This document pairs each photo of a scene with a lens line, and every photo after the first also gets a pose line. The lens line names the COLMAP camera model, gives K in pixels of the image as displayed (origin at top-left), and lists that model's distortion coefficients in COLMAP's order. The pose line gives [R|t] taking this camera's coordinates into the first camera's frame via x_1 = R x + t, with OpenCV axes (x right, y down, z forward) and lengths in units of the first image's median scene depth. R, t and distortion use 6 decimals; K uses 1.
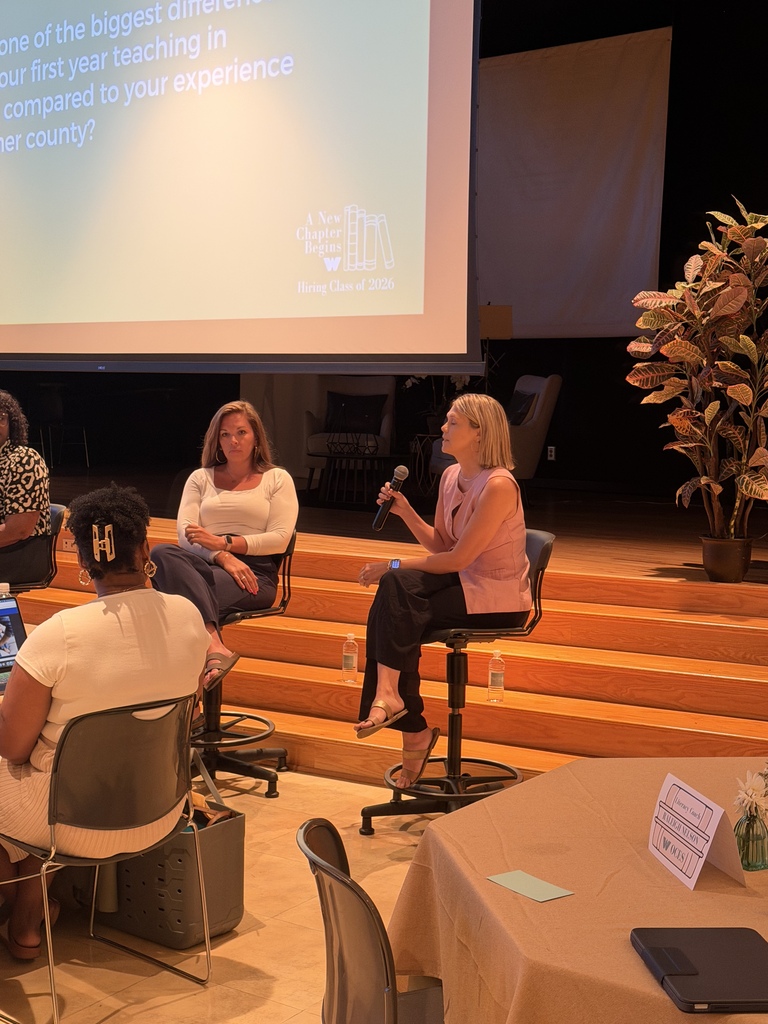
lens RADIAL K [[1346.5, 0, 382.4], [0, 1346.5, 519.1], [0, 0, 1]] dist [0.087438, 0.000000]
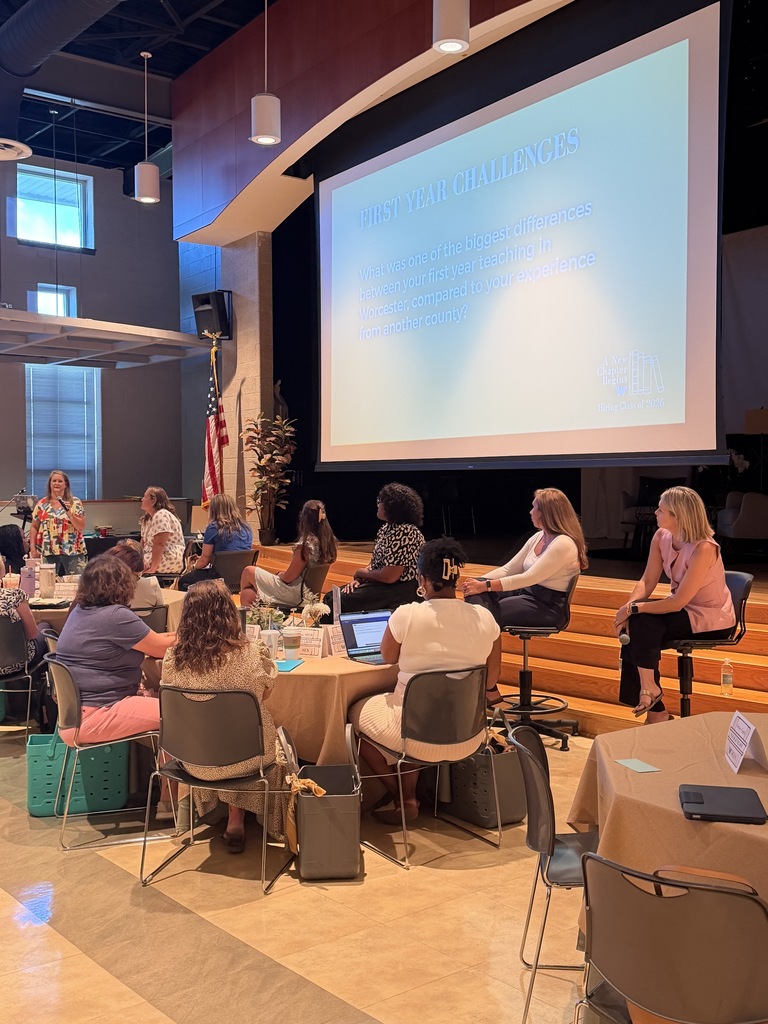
lens RADIAL K [[1021.2, 0, 385.8], [0, 1021.2, 513.3], [0, 0, 1]] dist [0.047643, 0.000000]
pose [[0.950162, -0.018350, -0.311215, 0.089759], [0.000111, 0.998286, -0.058525, 0.008374], [0.311756, 0.055574, 0.948536, -0.159767]]
